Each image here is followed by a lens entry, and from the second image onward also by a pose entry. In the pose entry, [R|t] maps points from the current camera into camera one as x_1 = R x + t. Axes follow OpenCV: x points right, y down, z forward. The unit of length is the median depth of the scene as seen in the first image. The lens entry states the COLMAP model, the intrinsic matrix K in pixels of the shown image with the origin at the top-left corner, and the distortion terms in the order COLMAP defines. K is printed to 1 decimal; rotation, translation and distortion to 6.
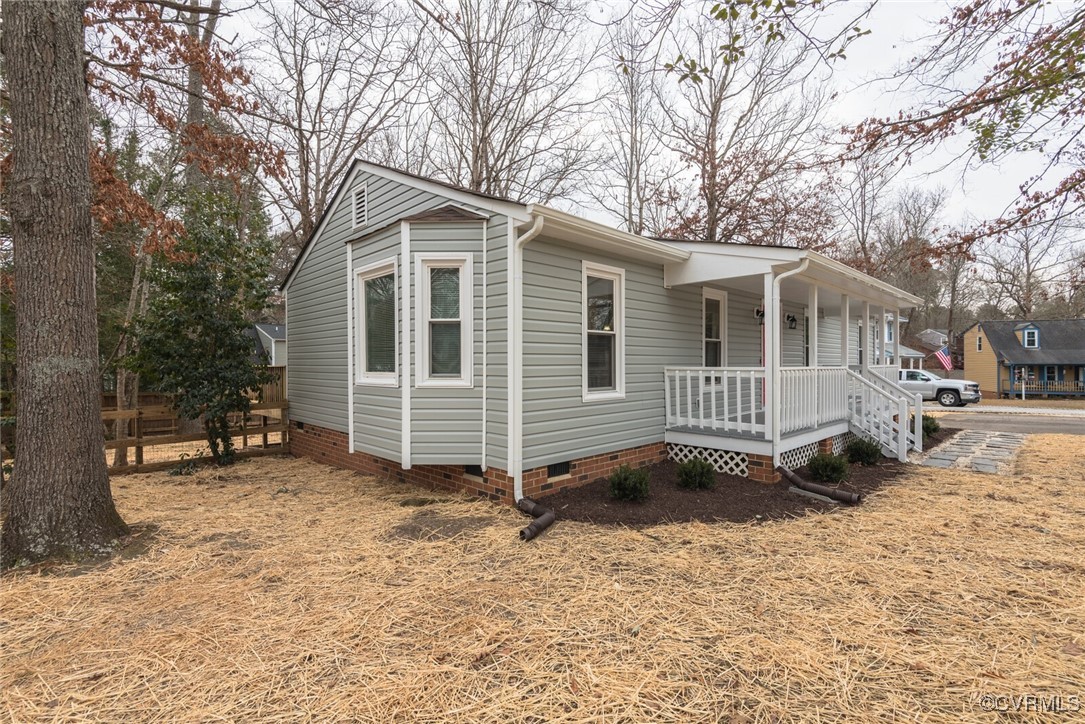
lens RADIAL K [[496.8, 0, 540.8], [0, 496.8, 373.8], [0, 0, 1]] dist [0.016331, -0.001348]
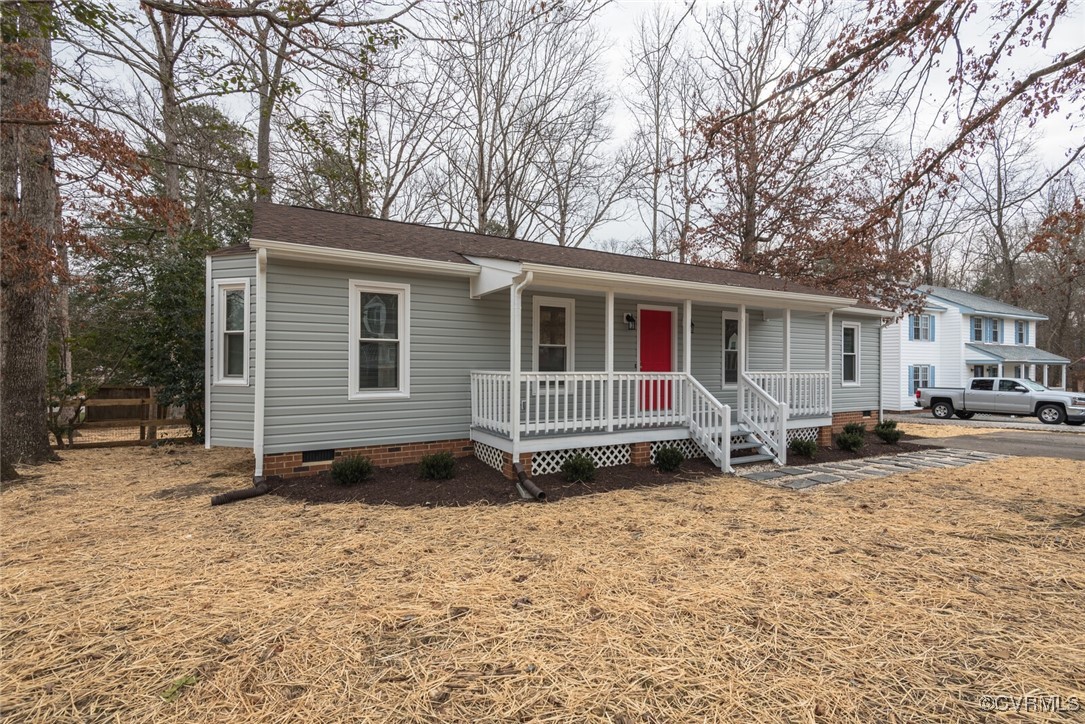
lens RADIAL K [[496.8, 0, 520.9], [0, 496.8, 370.1], [0, 0, 1]] dist [0.016331, -0.001348]
pose [[0.966332, 0.007508, -0.257190, 0.706928], [-0.011599, 0.999829, -0.014394, -0.000890], [0.257038, 0.016892, 0.966254, -0.029524]]
